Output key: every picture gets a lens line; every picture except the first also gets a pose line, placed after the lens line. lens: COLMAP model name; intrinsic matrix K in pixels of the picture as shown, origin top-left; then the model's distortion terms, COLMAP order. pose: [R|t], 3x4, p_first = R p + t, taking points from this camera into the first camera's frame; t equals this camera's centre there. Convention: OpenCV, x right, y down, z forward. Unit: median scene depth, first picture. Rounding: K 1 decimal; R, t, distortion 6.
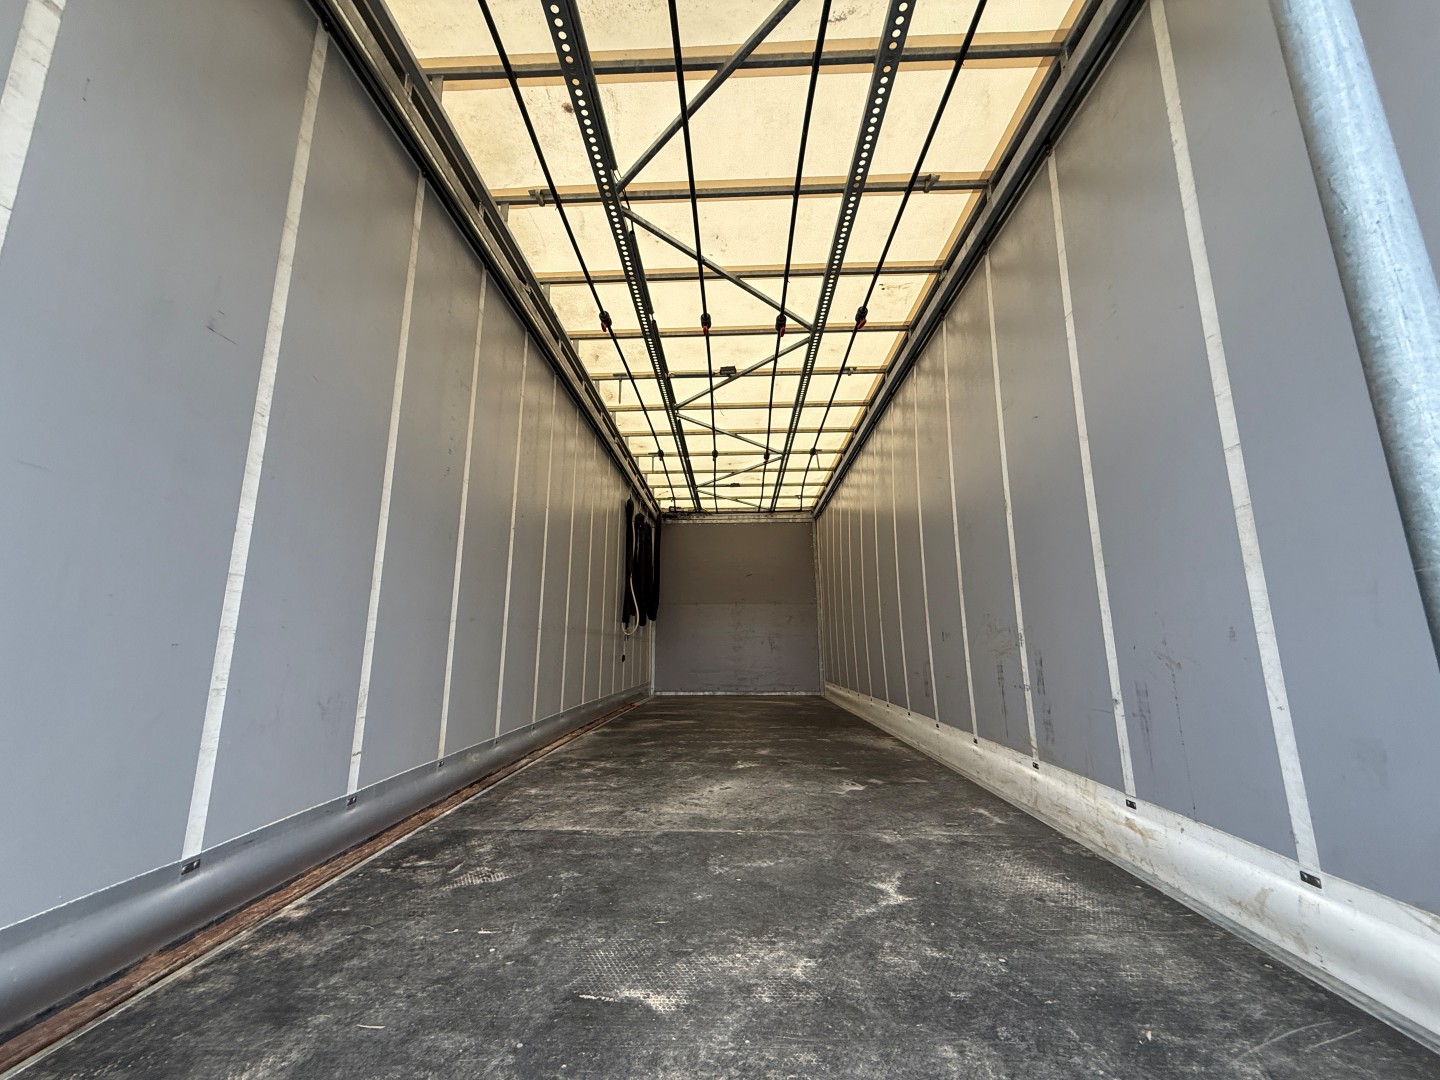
lens RADIAL K [[567.5, 0, 717.3], [0, 567.5, 537.9], [0, 0, 1]] dist [0.023263, 0.000209]
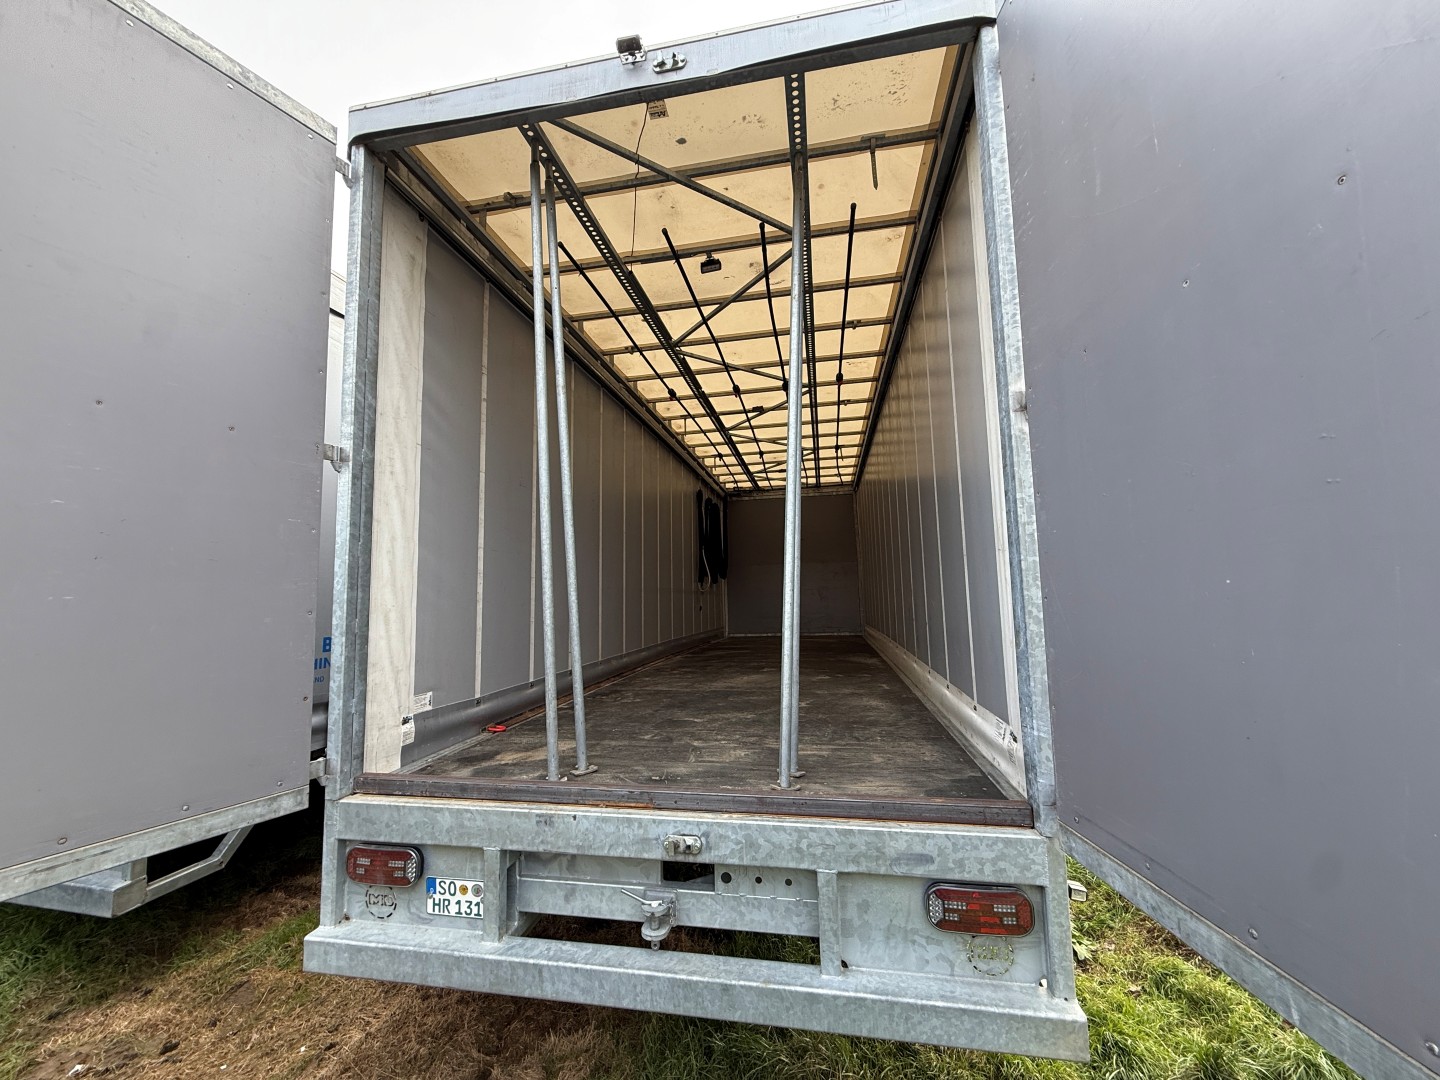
lens RADIAL K [[567.5, 0, 716.4], [0, 567.5, 546.8], [0, 0, 1]] dist [0.023263, 0.000209]
pose [[0.987730, -0.036547, -0.151832, 0.092904], [0.051689, 0.993940, 0.097010, -0.071612], [0.147366, -0.103668, 0.983634, -0.350109]]
